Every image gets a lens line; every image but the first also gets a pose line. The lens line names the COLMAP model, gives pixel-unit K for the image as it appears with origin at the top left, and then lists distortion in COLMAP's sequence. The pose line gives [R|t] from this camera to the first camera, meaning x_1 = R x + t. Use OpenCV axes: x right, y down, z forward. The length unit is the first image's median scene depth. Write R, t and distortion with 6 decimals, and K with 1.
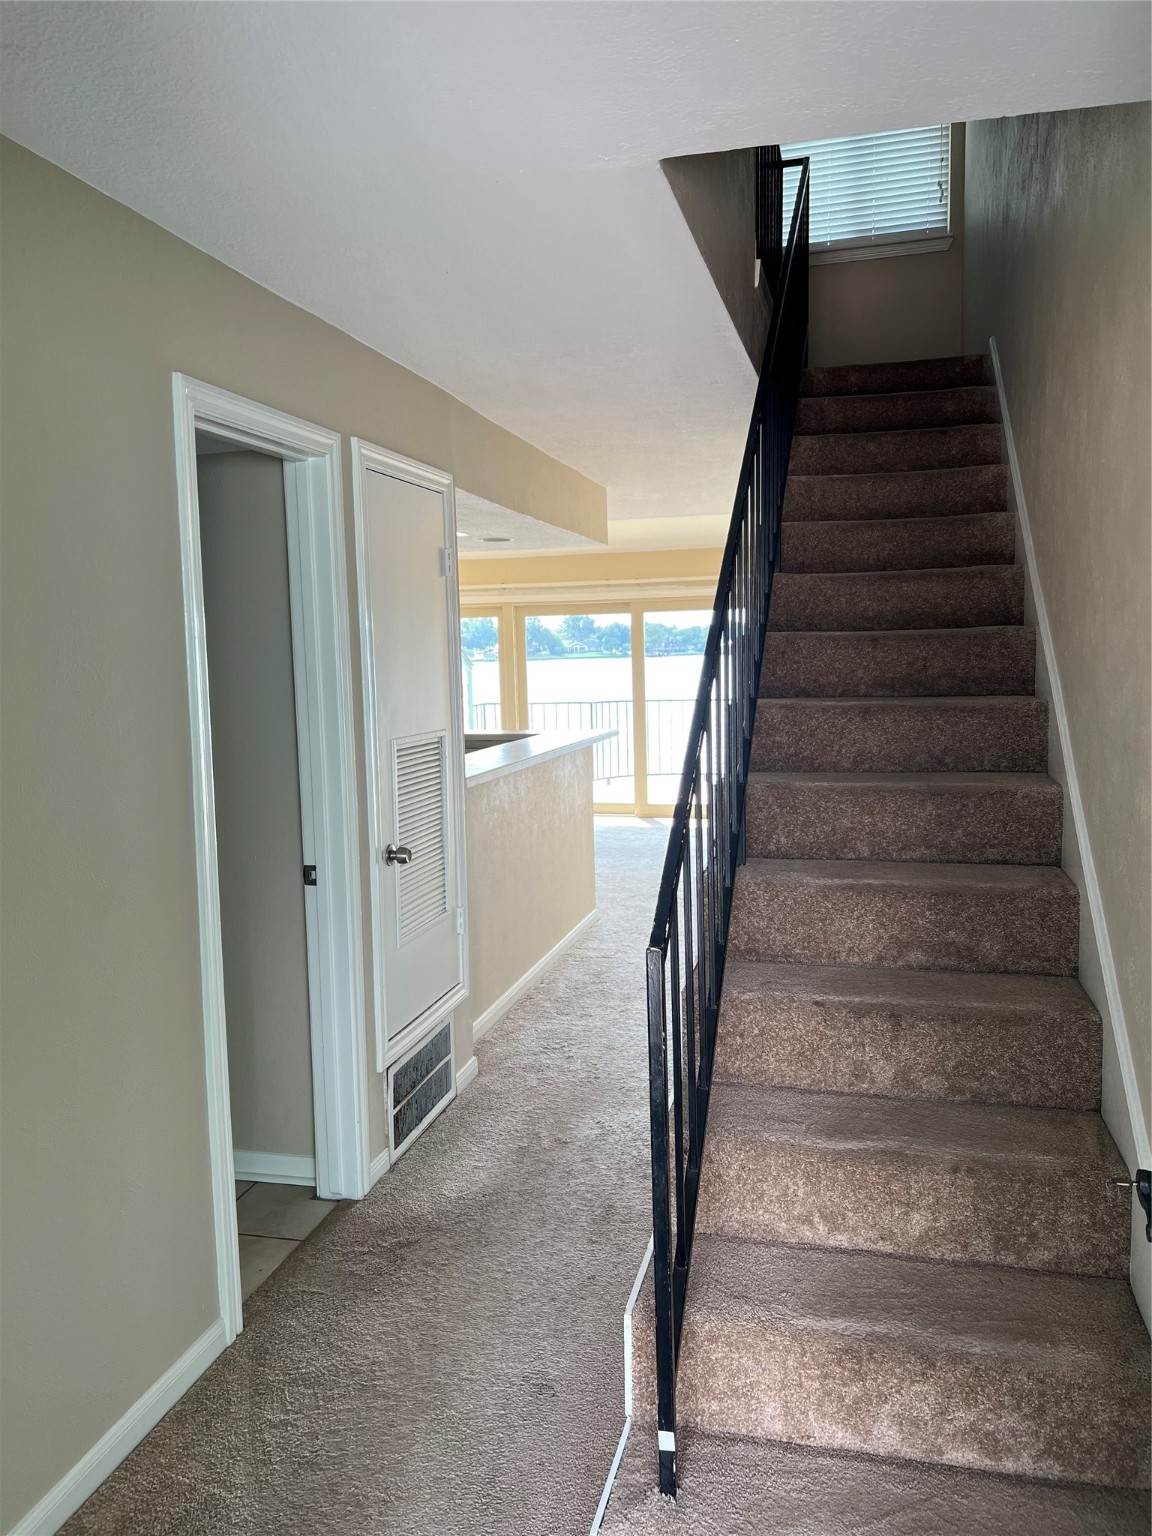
lens RADIAL K [[1157.9, 0, 576.0], [0, 1157.9, 768.0], [0, 0, 1]] dist [0.081300, -0.037515]
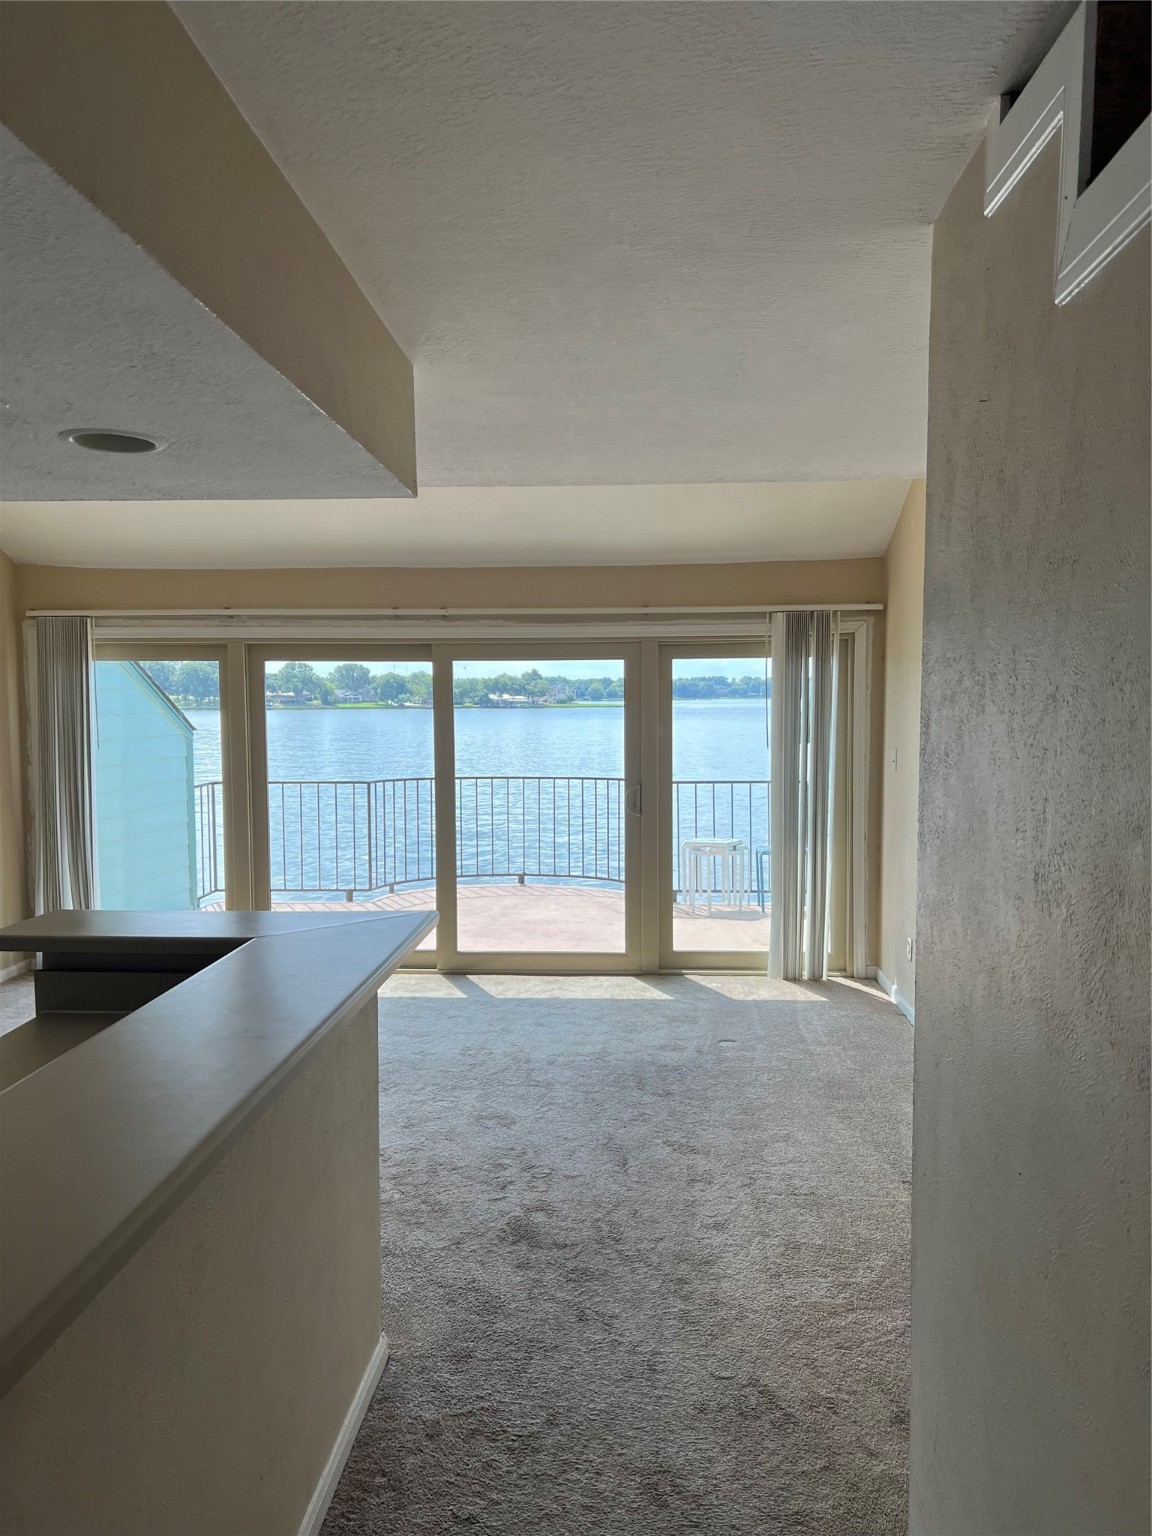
lens RADIAL K [[1157.9, 0, 576.0], [0, 1157.9, 768.0], [0, 0, 1]] dist [0.081300, -0.037515]
pose [[0.981481, 0.003995, 0.191516, 0.001326], [0.004407, 0.999047, -0.043429, -0.032613], [-0.191507, 0.043469, 0.980528, 0.255988]]
